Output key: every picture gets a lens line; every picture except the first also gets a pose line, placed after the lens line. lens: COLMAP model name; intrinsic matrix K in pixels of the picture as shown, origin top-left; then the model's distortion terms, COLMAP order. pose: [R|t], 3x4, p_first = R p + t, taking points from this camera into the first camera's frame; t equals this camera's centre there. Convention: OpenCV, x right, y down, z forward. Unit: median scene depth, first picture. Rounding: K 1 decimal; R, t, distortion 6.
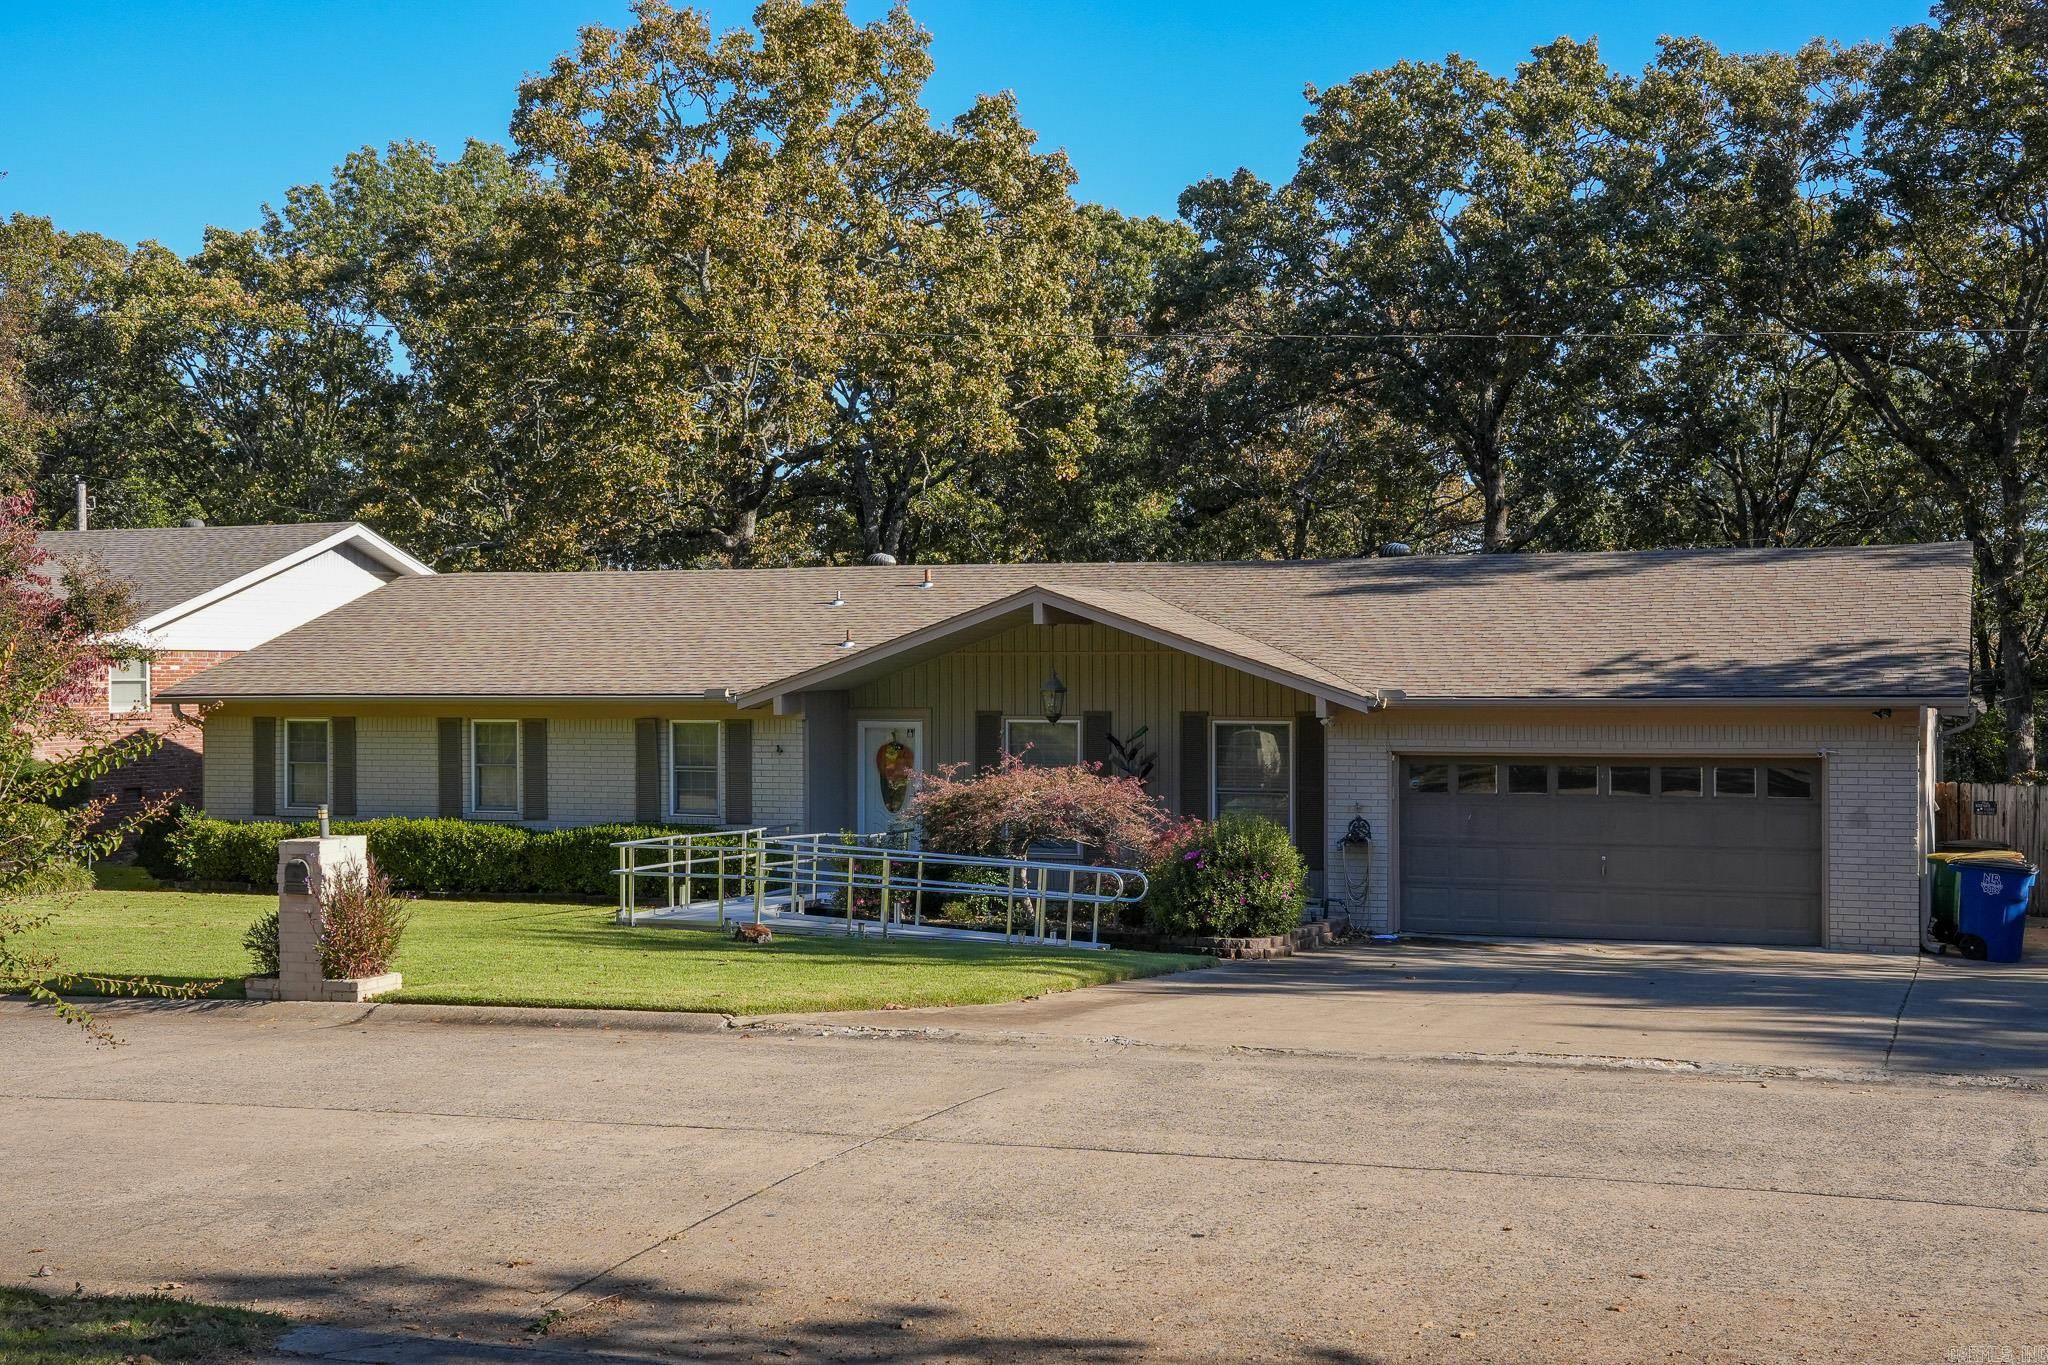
lens RADIAL K [[2432.5, 0, 1023.9], [0, 2432.5, 684.7], [0, 0, 1]] dist [0.115619, 0.000000]
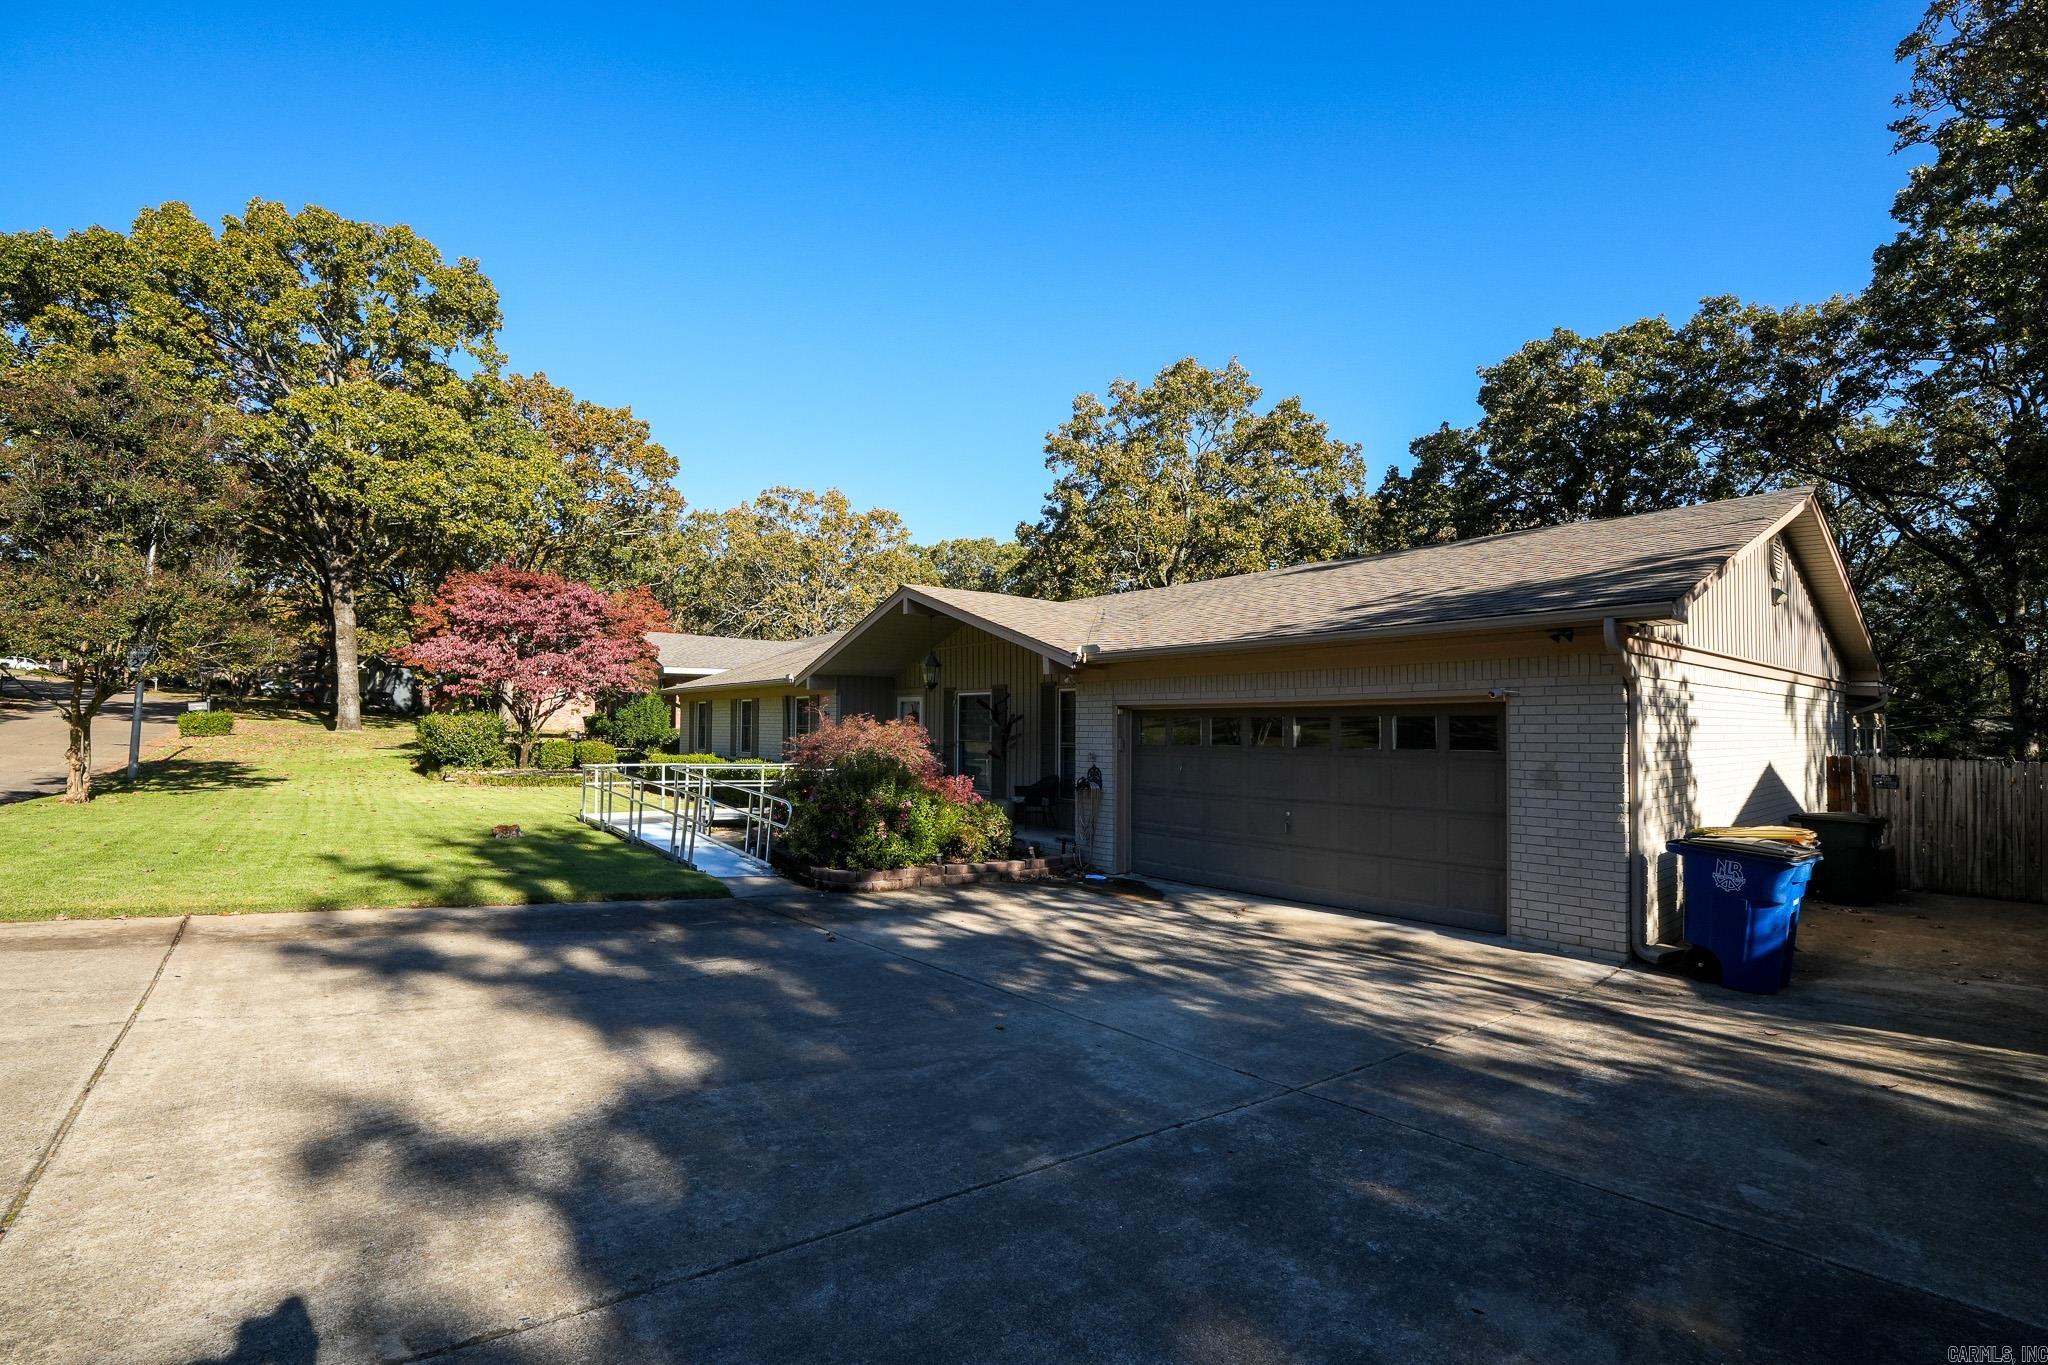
lens RADIAL K [[897.0, 0, 1027.3], [0, 897.0, 691.6], [0, 0, 1]] dist [-0.037367, -0.000335]
pose [[0.870235, -0.011235, -0.492510, 0.326000], [-0.010431, 0.999096, -0.041223, 0.039635], [0.492527, 0.041011, 0.869330, 0.660932]]
